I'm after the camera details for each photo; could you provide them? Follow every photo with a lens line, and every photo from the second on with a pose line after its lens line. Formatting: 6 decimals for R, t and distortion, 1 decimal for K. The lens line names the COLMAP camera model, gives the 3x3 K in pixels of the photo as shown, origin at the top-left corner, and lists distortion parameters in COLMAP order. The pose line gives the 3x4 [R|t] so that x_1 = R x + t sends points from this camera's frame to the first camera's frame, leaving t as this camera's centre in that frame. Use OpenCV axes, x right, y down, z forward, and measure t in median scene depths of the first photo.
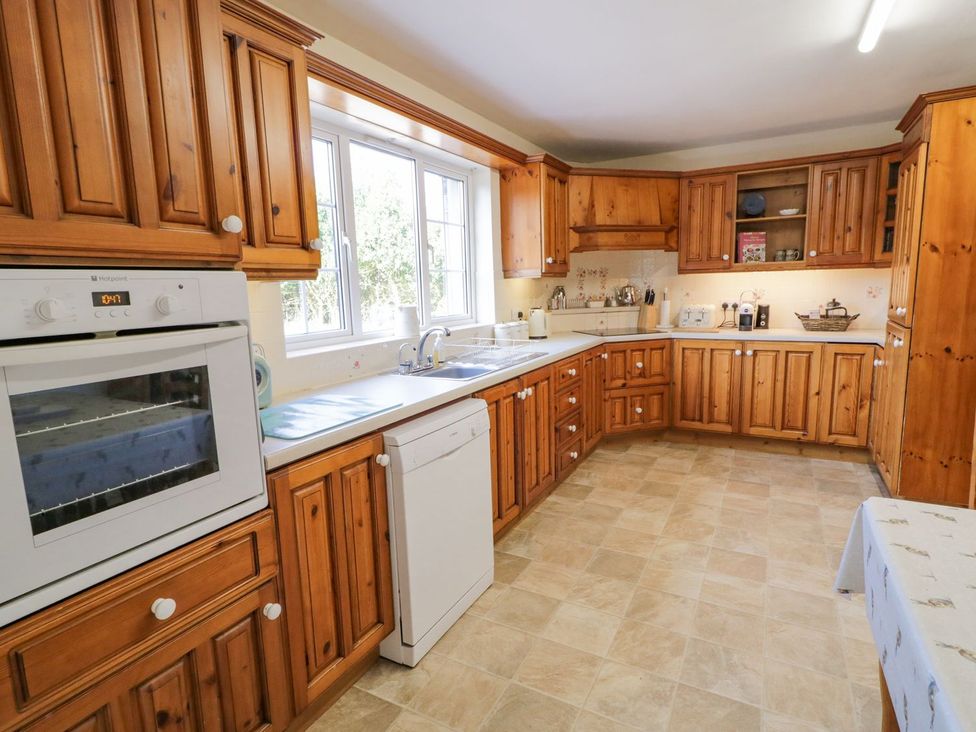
lens RADIAL K [[515.3, 0, 490.9], [0, 515.3, 361.1], [0, 0, 1]] dist [0.000605, 0.000558]
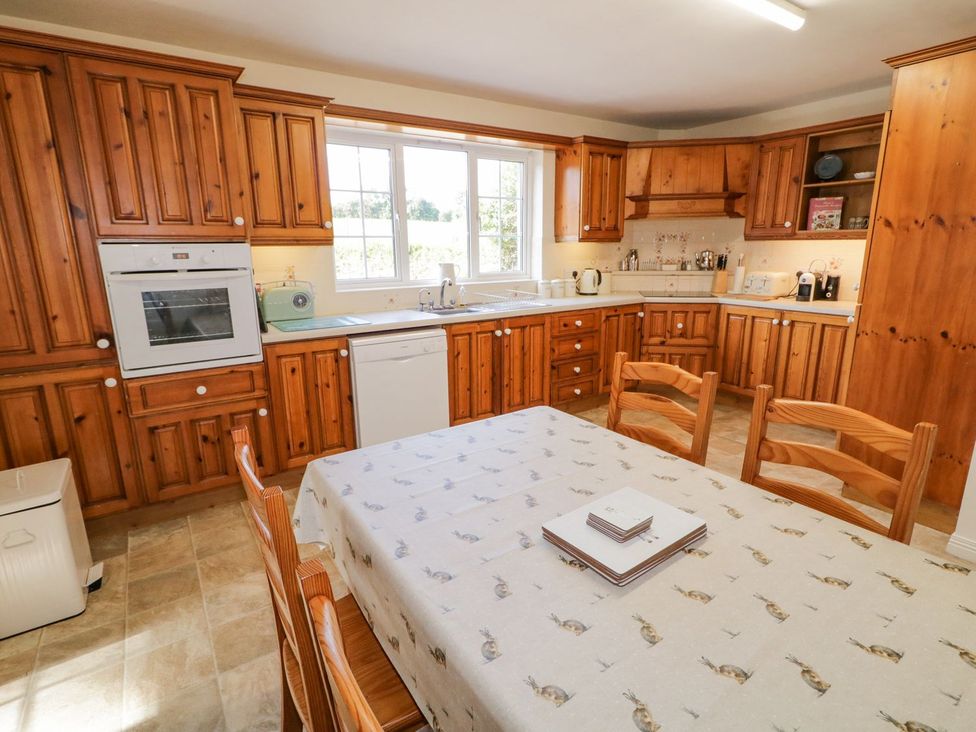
lens RADIAL K [[515.3, 0, 513.2], [0, 515.3, 362.0], [0, 0, 1]] dist [0.000605, 0.000558]
pose [[0.891243, 0.121925, -0.436829, 0.488908], [-0.082636, 0.990719, 0.107925, -0.005237], [0.445934, -0.060089, 0.893047, -0.135347]]
